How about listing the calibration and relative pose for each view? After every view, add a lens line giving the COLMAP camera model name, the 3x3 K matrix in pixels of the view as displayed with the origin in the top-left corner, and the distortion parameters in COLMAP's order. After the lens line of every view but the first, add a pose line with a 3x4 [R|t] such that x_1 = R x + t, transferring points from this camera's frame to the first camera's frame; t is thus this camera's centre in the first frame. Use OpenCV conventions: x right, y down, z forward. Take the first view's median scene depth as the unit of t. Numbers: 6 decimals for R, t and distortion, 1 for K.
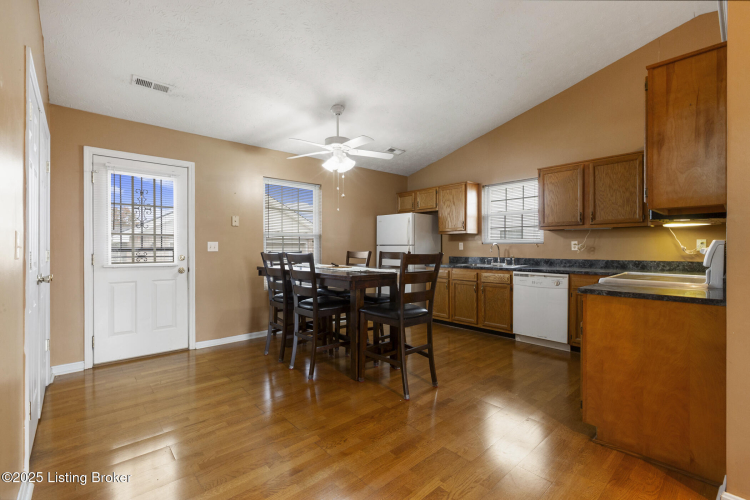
lens RADIAL K [[334.1, 0, 376.3], [0, 334.1, 247.5], [0, 0, 1]] dist [-0.002425, -0.000636]
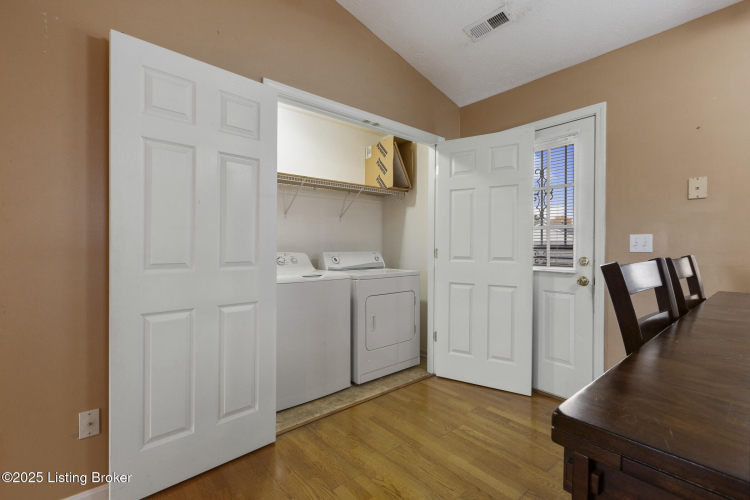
lens RADIAL K [[334.1, 0, 376.3], [0, 334.1, 247.5], [0, 0, 1]] dist [-0.002425, -0.000636]
pose [[-0.038219, 0.004879, -0.999257, 0.069479], [-0.000388, 0.999988, 0.004897, 0.001827], [0.999269, 0.000575, -0.038216, 0.671318]]
